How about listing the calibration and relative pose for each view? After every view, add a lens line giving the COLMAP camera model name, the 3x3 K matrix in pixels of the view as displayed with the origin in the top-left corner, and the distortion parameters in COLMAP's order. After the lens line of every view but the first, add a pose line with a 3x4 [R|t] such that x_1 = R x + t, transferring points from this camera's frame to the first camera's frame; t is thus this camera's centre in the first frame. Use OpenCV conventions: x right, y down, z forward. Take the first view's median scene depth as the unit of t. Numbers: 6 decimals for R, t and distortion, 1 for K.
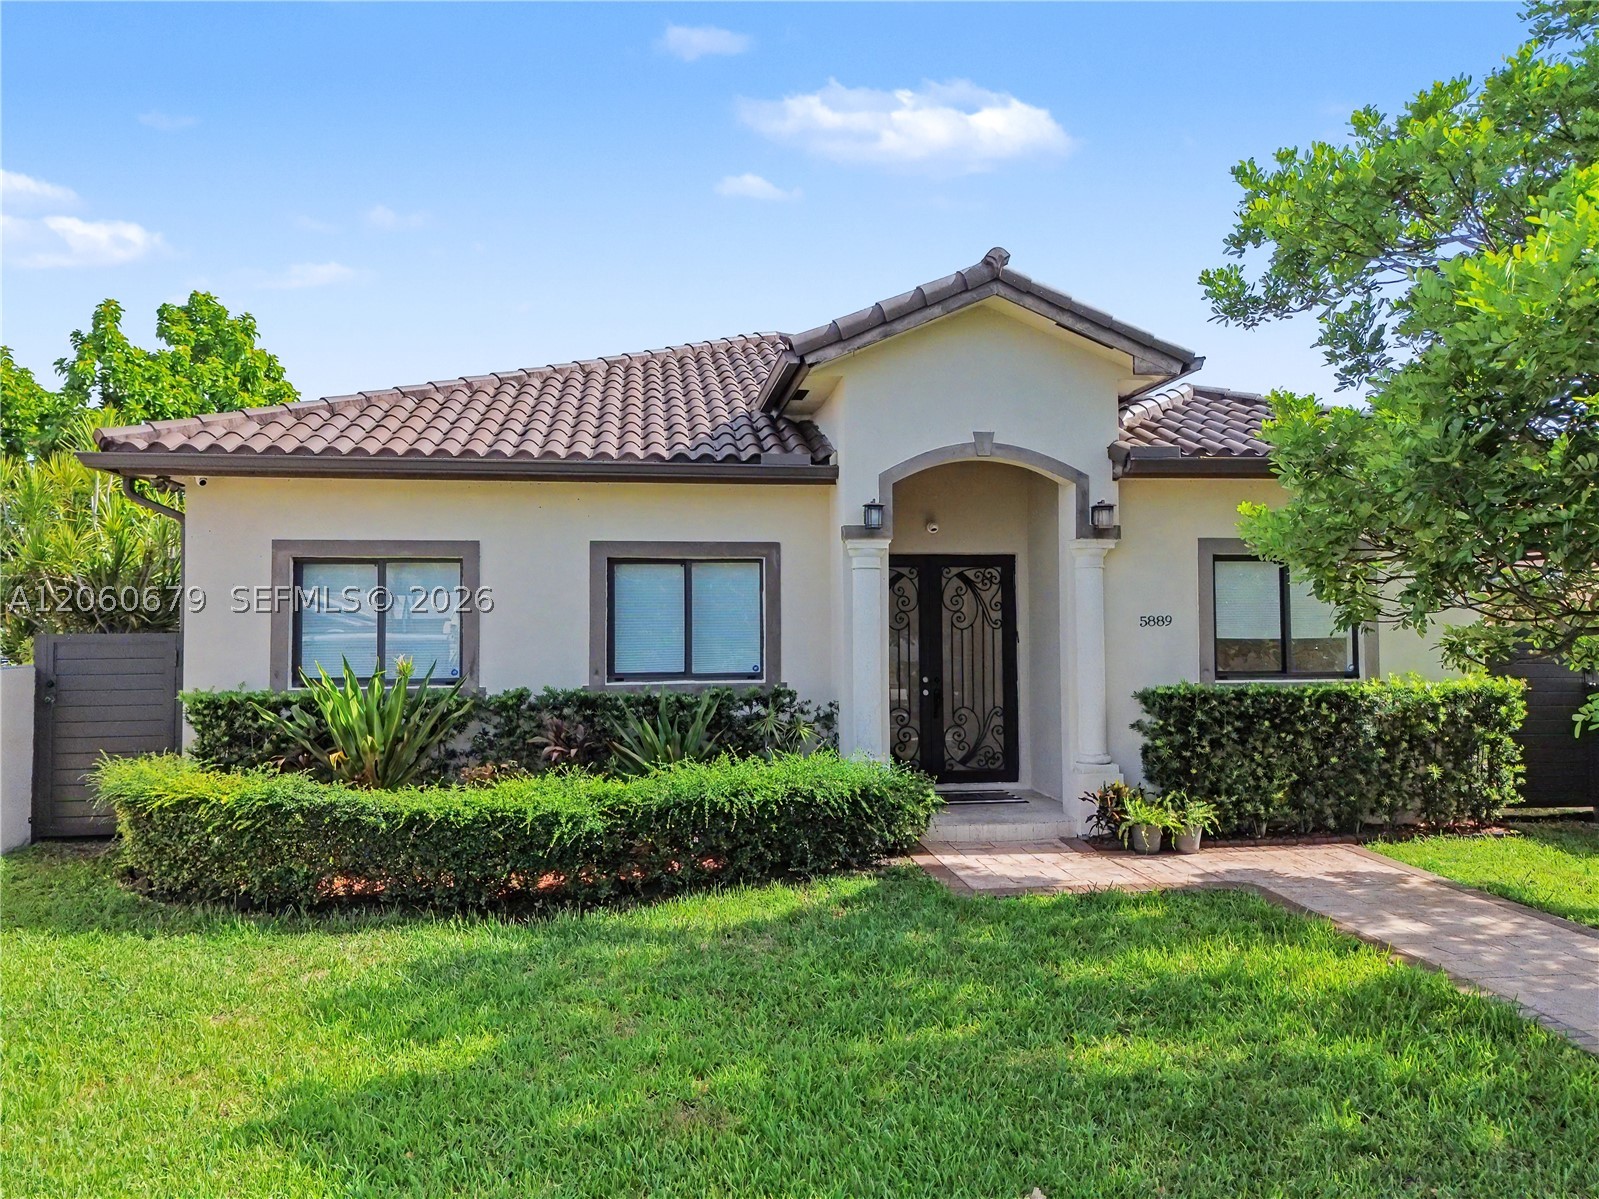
lens RADIAL K [[1208.5, 0, 799.2], [0, 1208.5, 624.8], [0, 0, 1]] dist [0.084284, -0.100007]
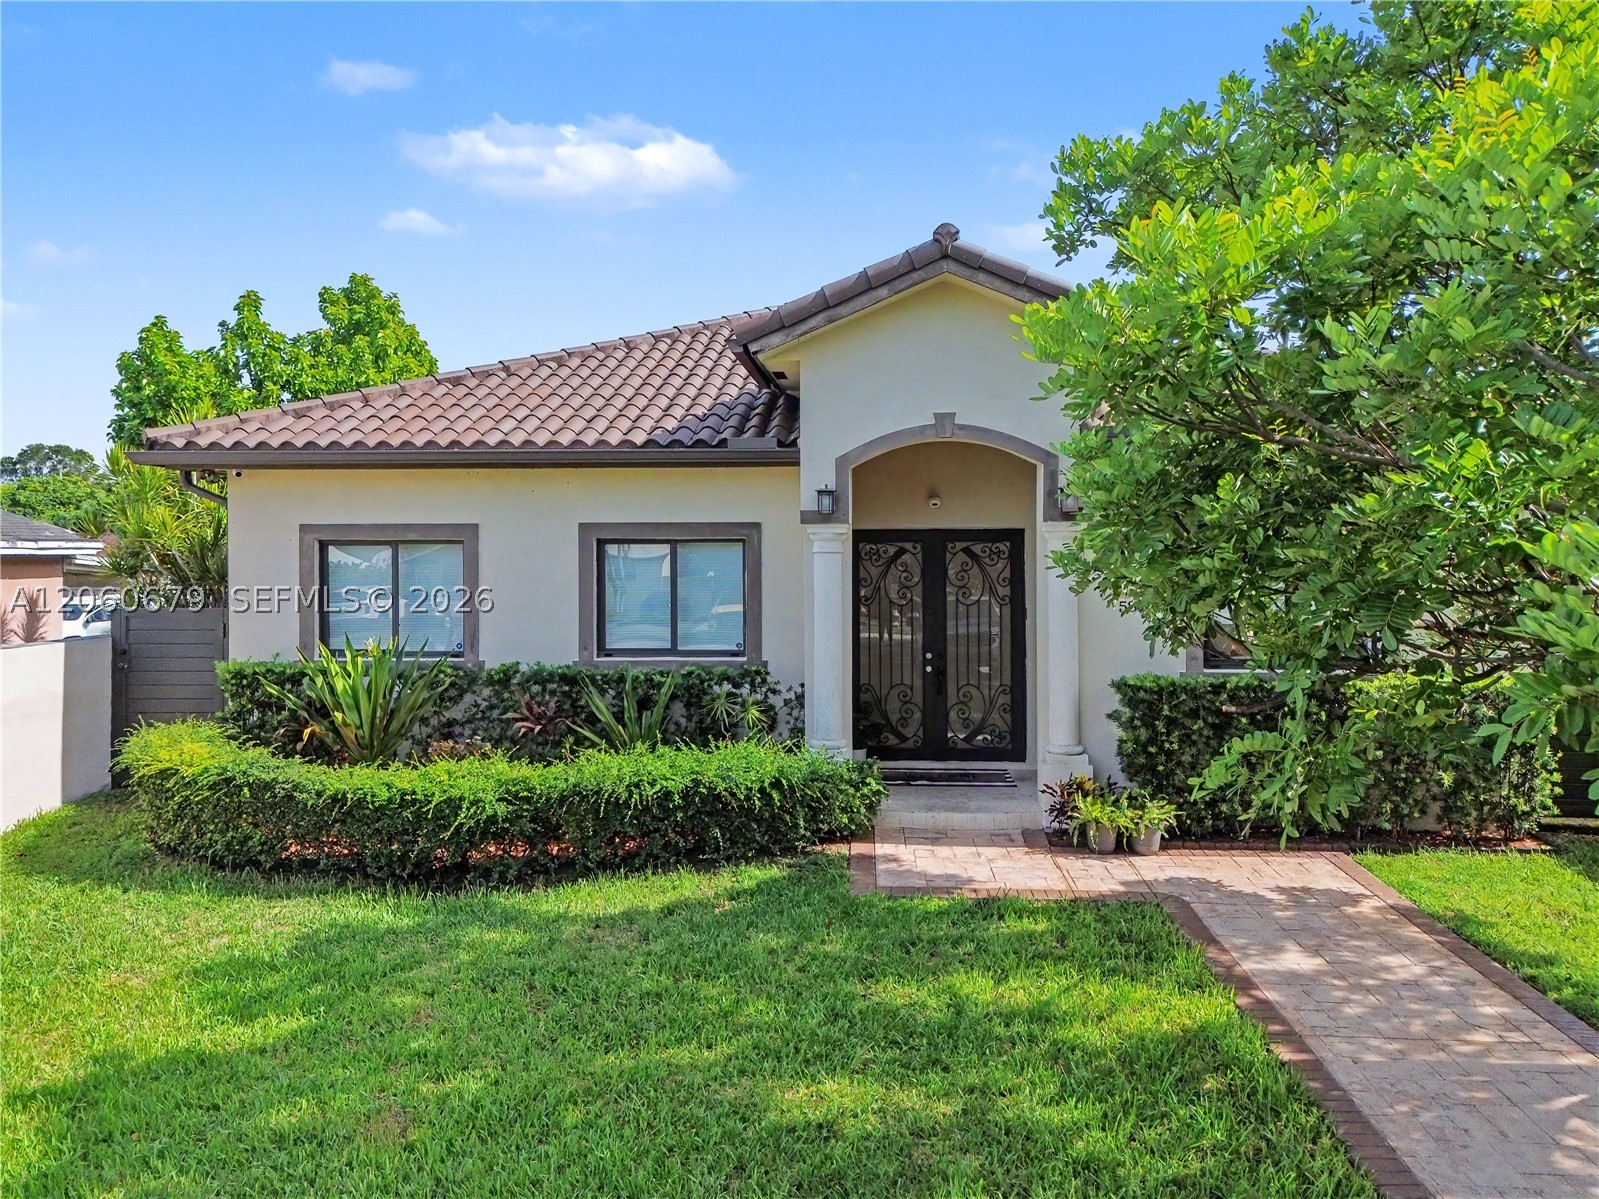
lens RADIAL K [[1185.9, 0, 799.5], [0, 1185.9, 599.5], [0, 0, 1]] dist [0.085545, -0.103463]
pose [[0.977457, 0.011268, -0.210834, 0.242815], [-0.002230, 0.999070, 0.043055, -0.050241], [0.211123, -0.041615, 0.976573, 0.036610]]
